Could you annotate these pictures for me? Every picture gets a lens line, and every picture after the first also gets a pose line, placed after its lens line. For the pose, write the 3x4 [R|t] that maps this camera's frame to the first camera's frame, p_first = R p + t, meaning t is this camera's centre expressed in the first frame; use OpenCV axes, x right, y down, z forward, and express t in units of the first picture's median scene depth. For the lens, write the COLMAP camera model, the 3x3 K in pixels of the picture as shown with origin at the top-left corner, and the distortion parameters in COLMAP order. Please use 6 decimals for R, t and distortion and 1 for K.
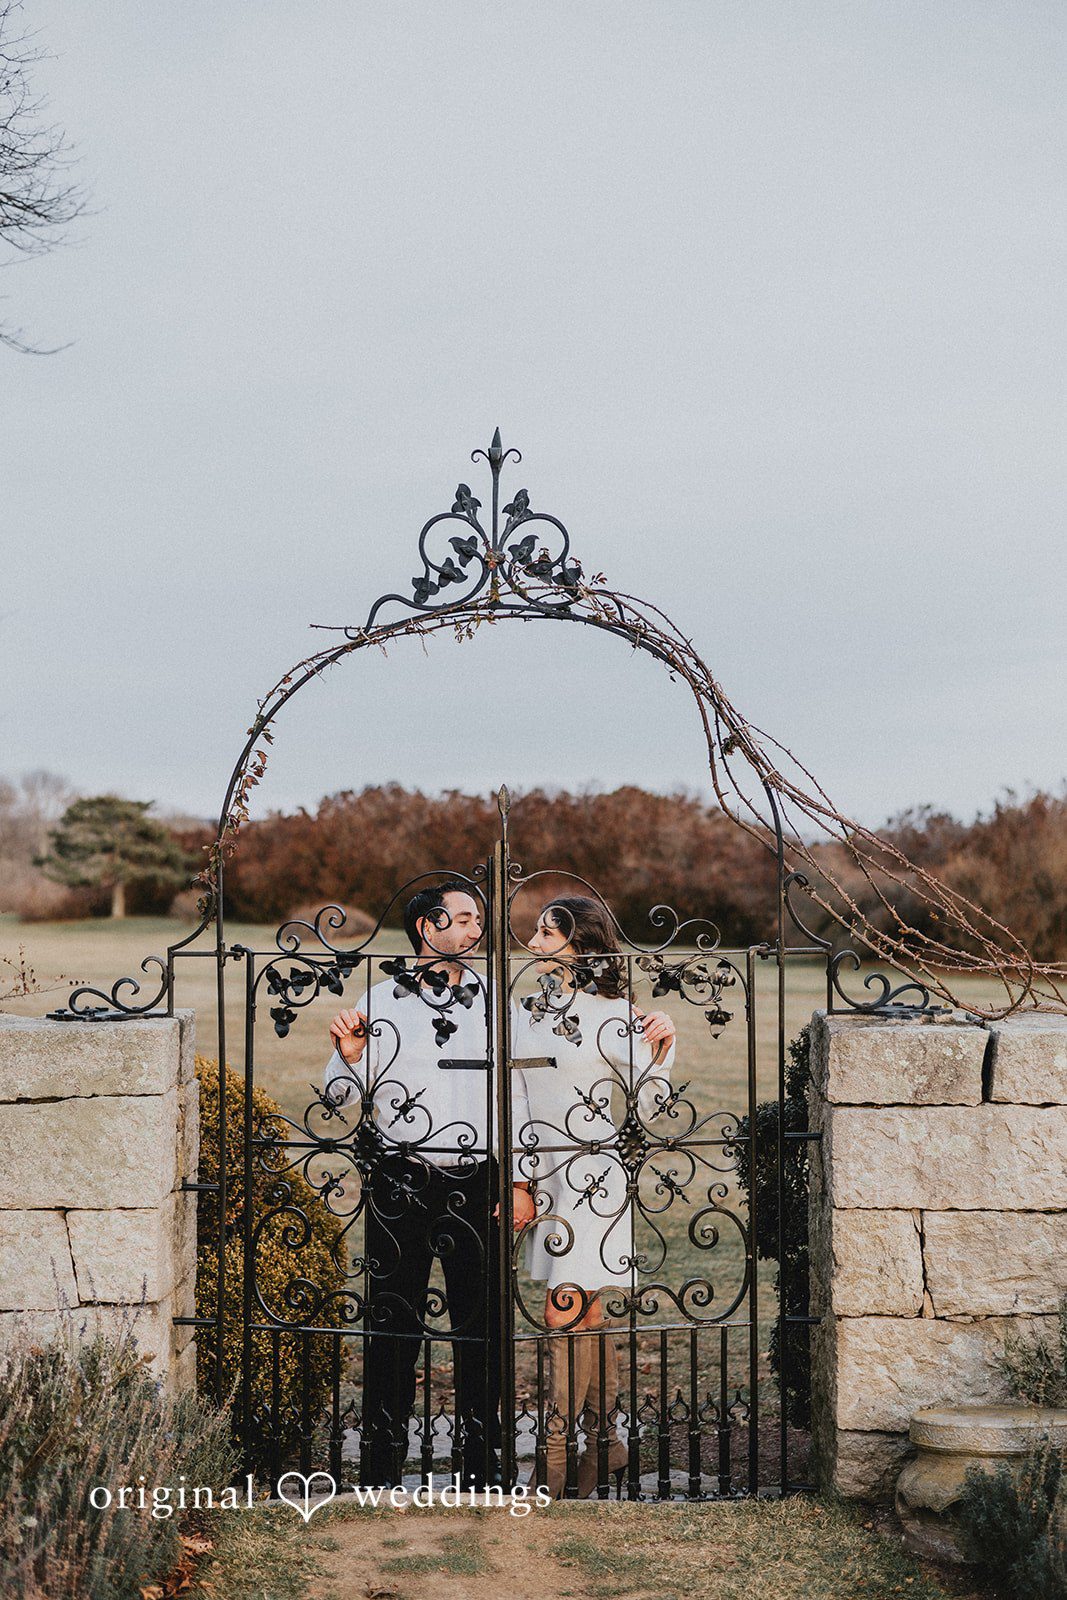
lens RADIAL K [[2108.9, 0, 533.6], [0, 2108.9, 853.3], [0, 0, 1]] dist [0.023992, 0.027818]
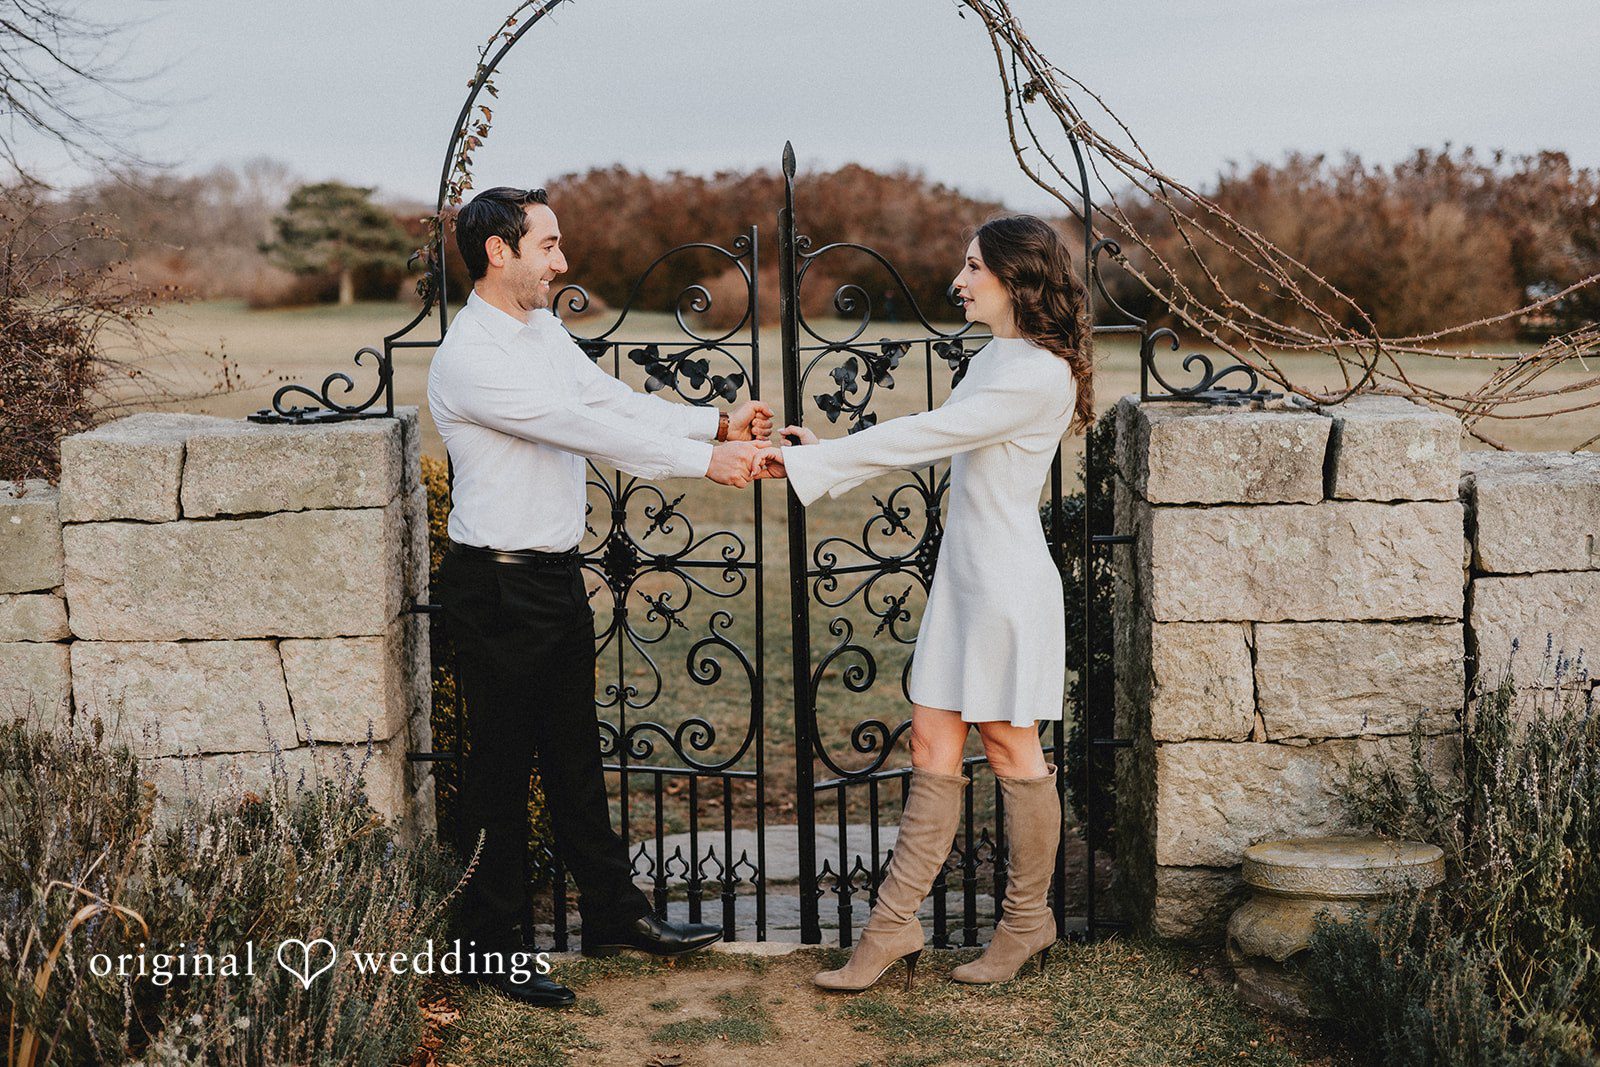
lens RADIAL K [[2044.6, 0, 794.9], [0, 2044.6, 478.9], [0, 0, 1]] dist [0.013056, 0.036032]
pose [[0.999683, -0.017309, 0.018268, -0.021778], [0.015014, 0.992776, 0.119038, 0.004990], [-0.020196, -0.118726, 0.992722, 0.161309]]
